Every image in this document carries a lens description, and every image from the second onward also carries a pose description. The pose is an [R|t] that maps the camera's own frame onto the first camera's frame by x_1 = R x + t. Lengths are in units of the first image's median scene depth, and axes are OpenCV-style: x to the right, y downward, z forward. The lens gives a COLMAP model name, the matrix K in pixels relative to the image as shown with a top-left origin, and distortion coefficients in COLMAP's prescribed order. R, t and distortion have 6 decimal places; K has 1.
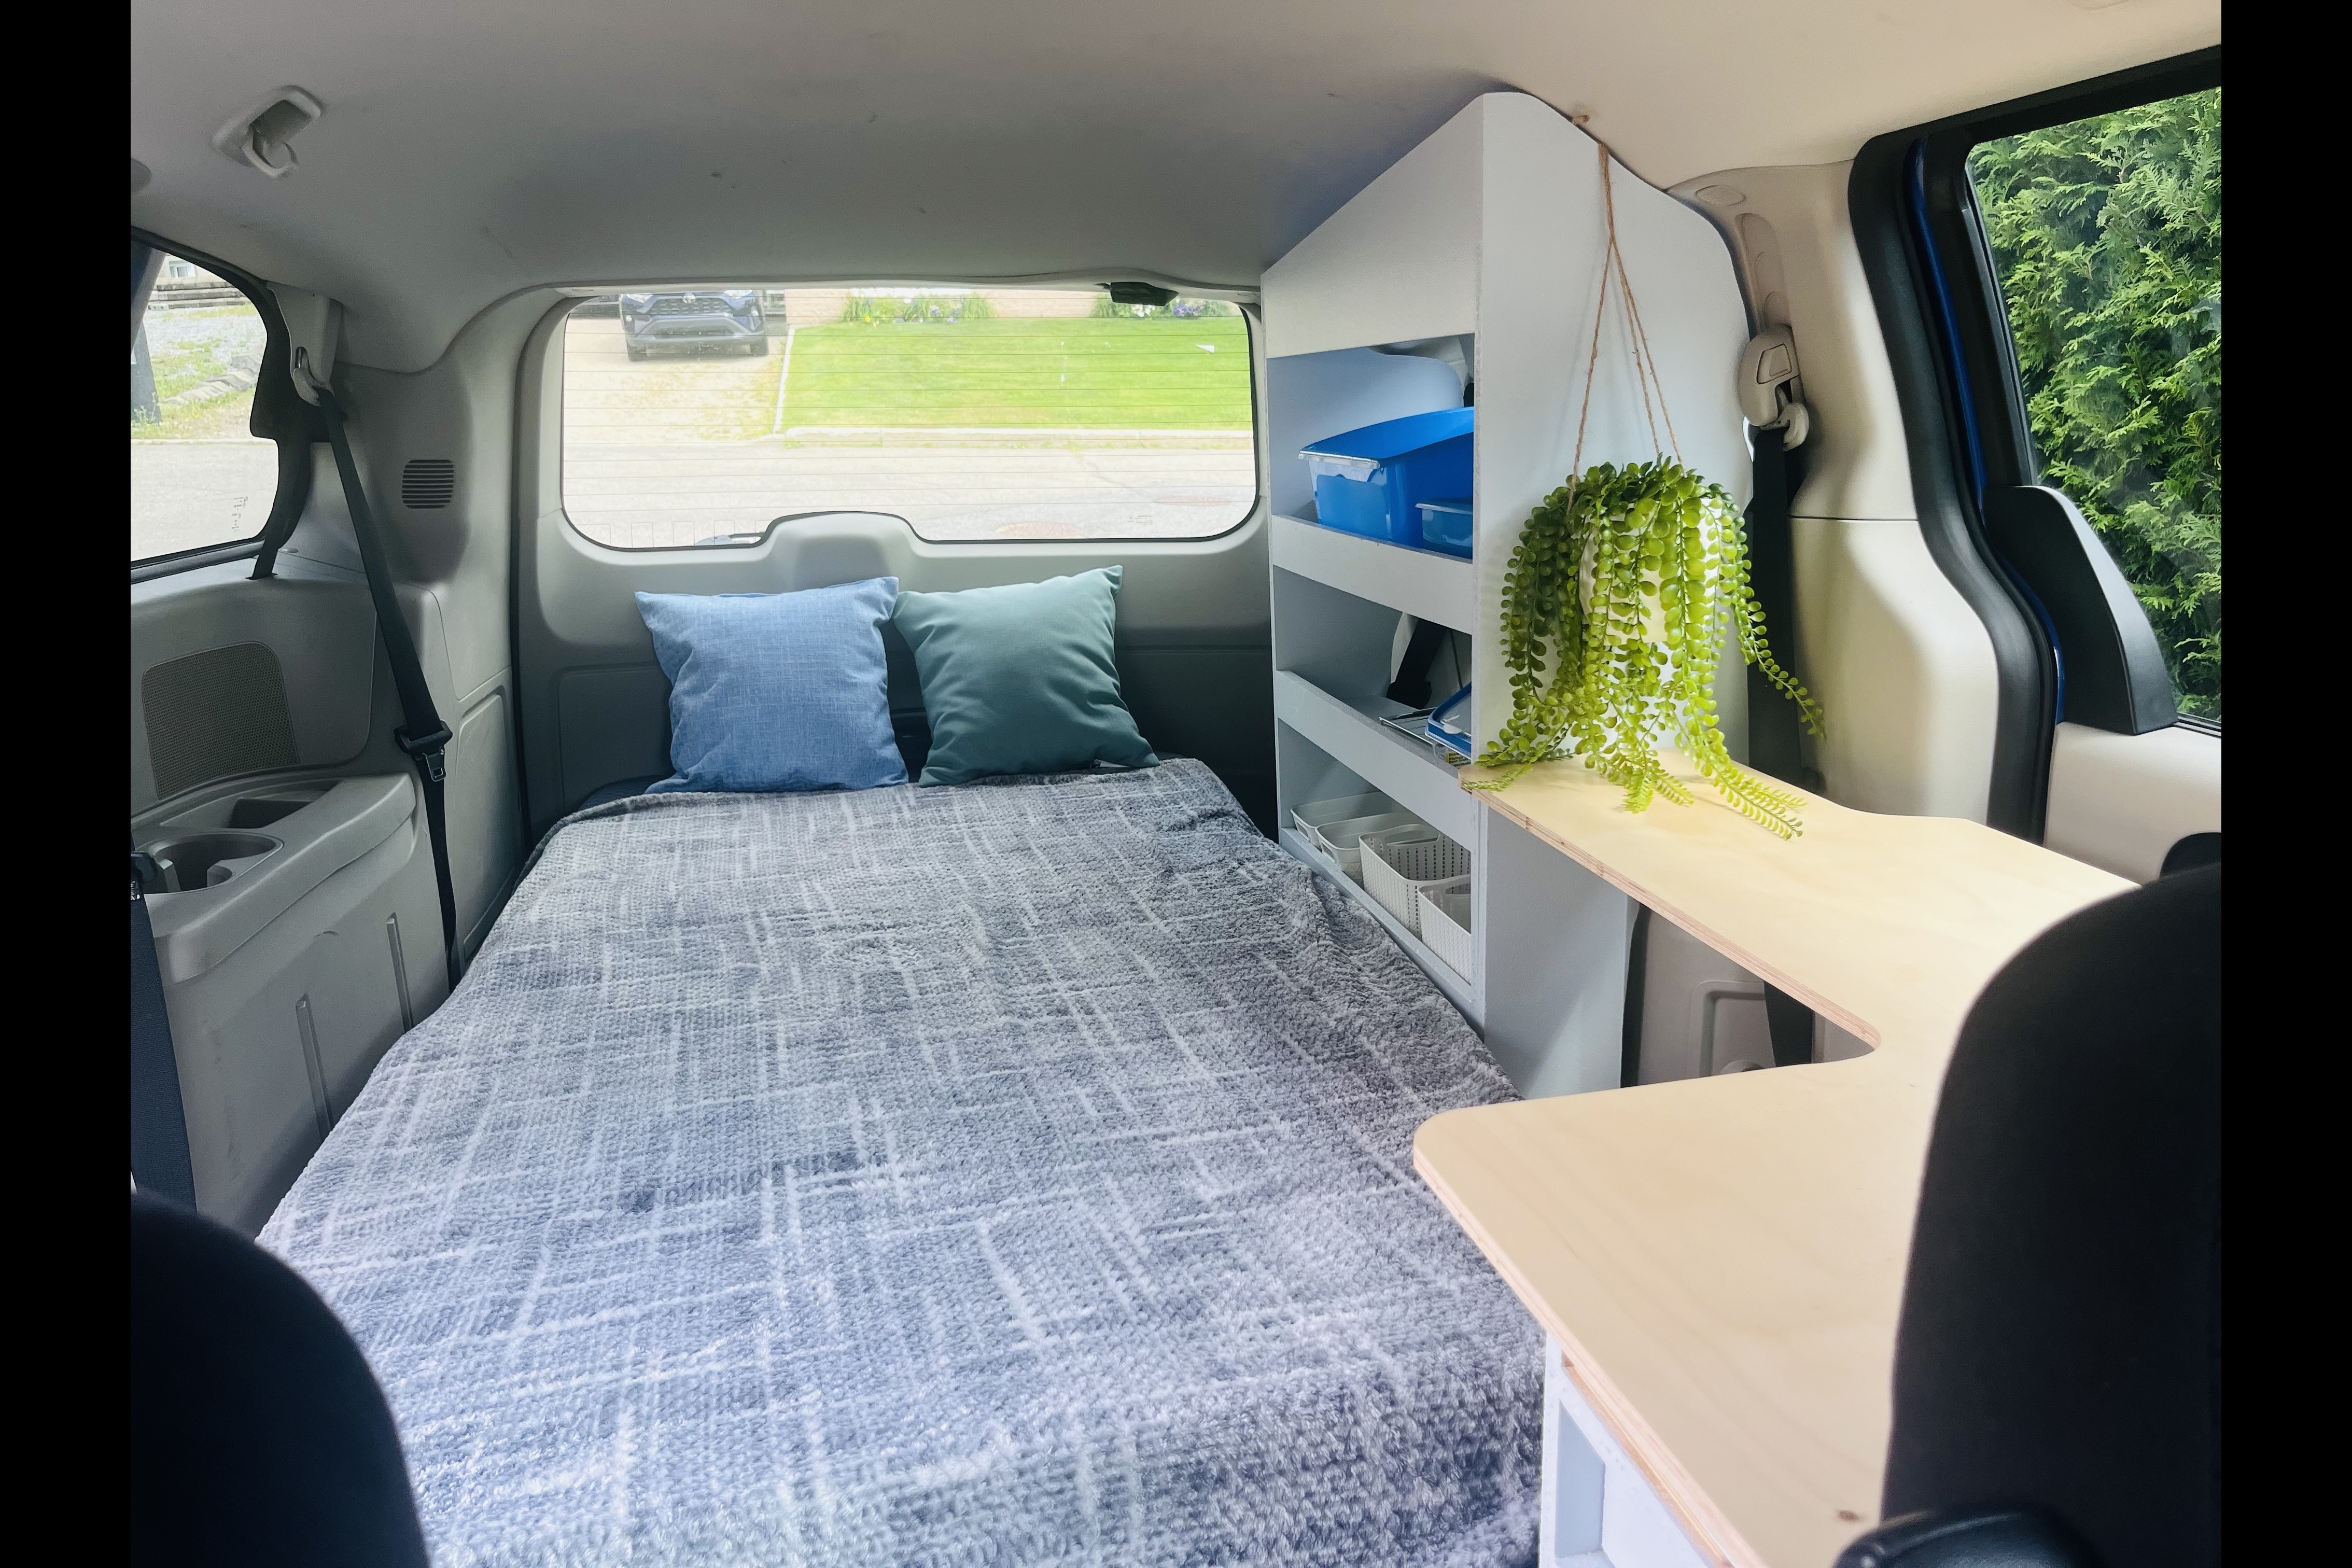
lens RADIAL K [[1597.2, 0, 1176.0], [0, 1597.2, 784.0], [0, 0, 1]] dist [0.001542, 0.000275]
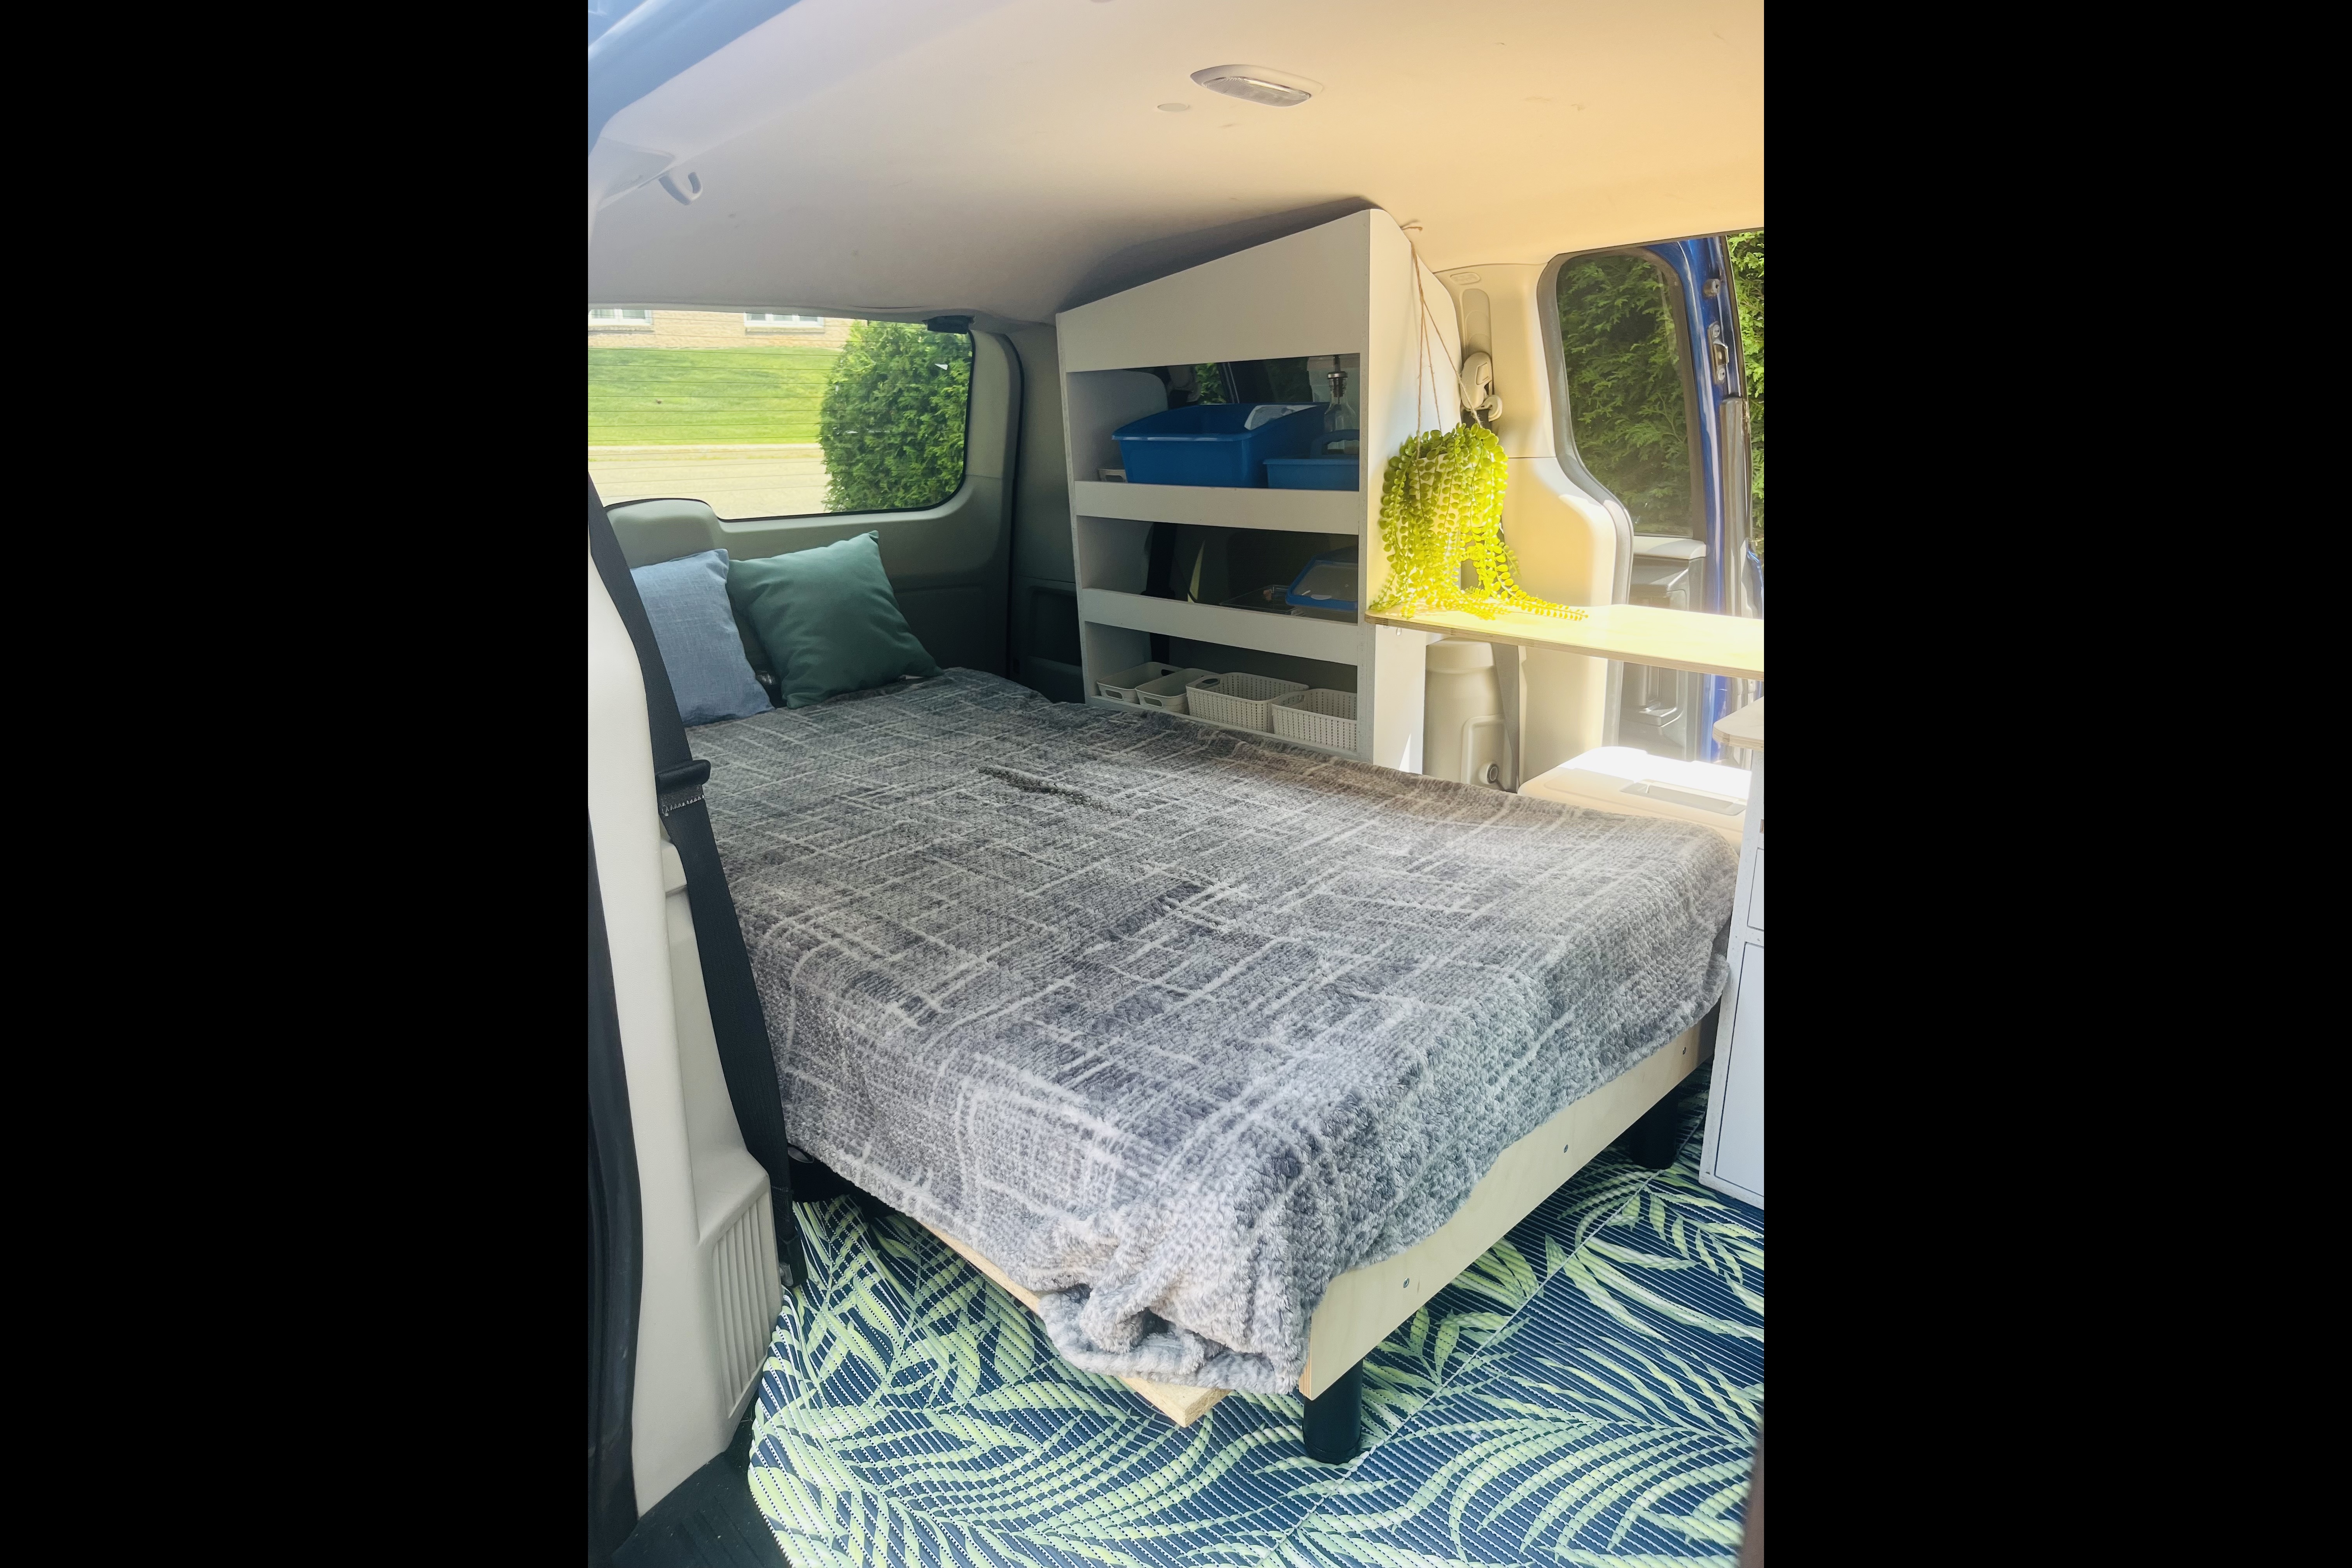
lens RADIAL K [[1206.7, 0, 1176.0], [0, 1206.7, 784.0], [0, 0, 1]] dist [0.002402, -0.000025]
pose [[0.838496, -0.167372, 0.518566, -0.720904], [0.136819, 0.985840, 0.096958, 0.017107], [-0.527451, -0.010349, 0.849523, 0.009031]]
